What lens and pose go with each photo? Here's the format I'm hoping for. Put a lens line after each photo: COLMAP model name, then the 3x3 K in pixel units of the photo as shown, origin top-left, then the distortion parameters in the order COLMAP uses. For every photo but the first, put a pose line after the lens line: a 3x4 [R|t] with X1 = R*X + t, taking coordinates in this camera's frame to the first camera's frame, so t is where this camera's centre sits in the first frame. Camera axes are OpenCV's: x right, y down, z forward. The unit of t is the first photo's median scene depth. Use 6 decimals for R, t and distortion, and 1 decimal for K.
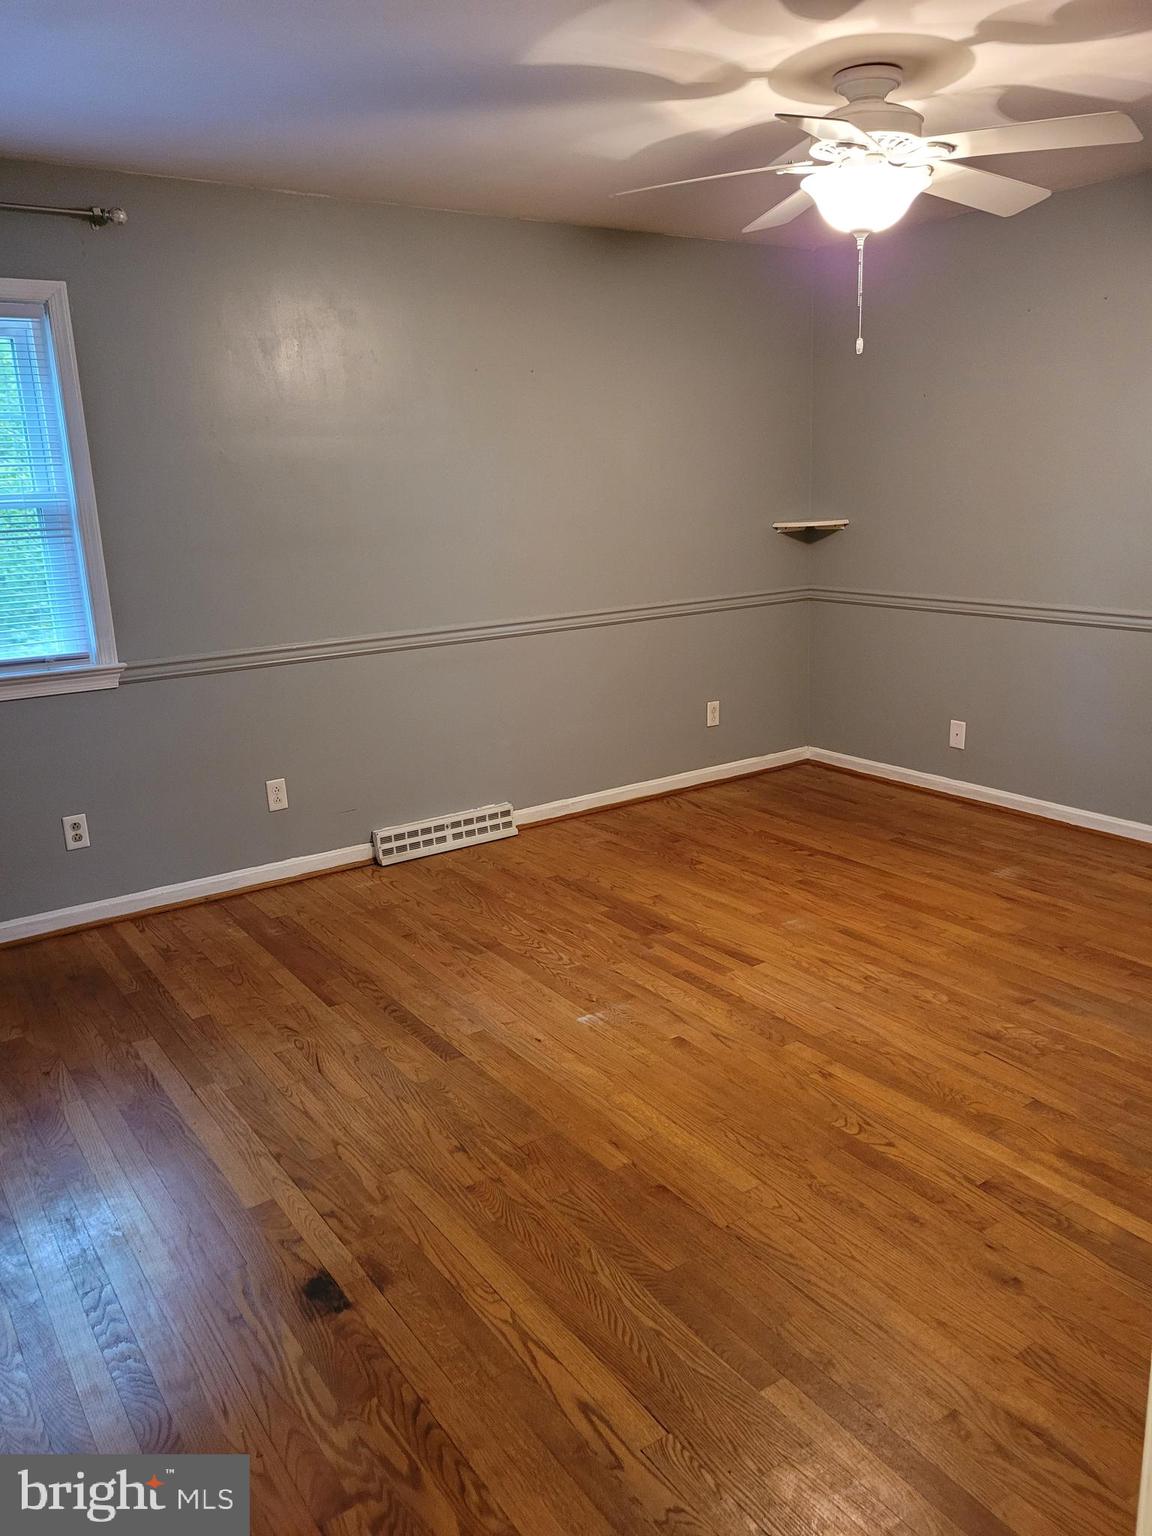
lens RADIAL K [[1167.2, 0, 585.3], [0, 1167.2, 767.2], [0, 0, 1]] dist [0.060336, -0.046610]
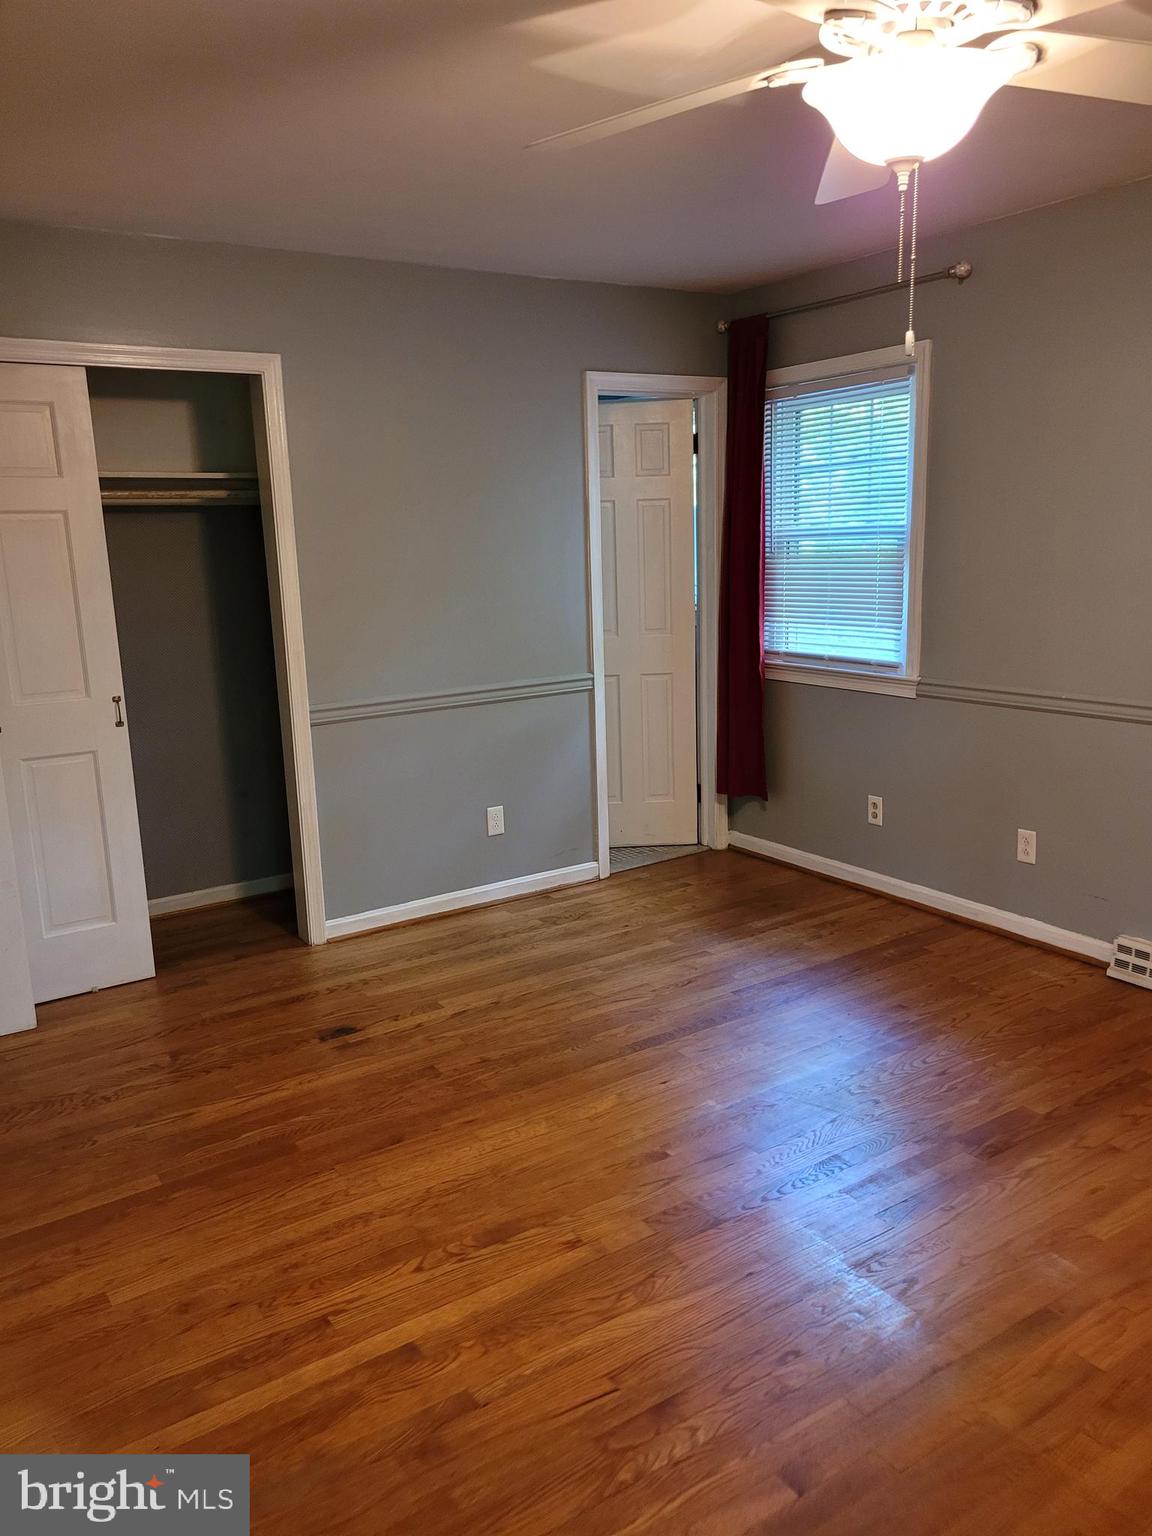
lens RADIAL K [[1167.2, 0, 586.0], [0, 1167.2, 769.8], [0, 0, 1]] dist [0.060336, -0.046610]
pose [[-0.025826, 0.237070, -0.971149, 0.725124], [-0.208130, 0.948910, 0.237176, -0.207010], [0.977760, 0.208251, 0.024835, 0.693898]]
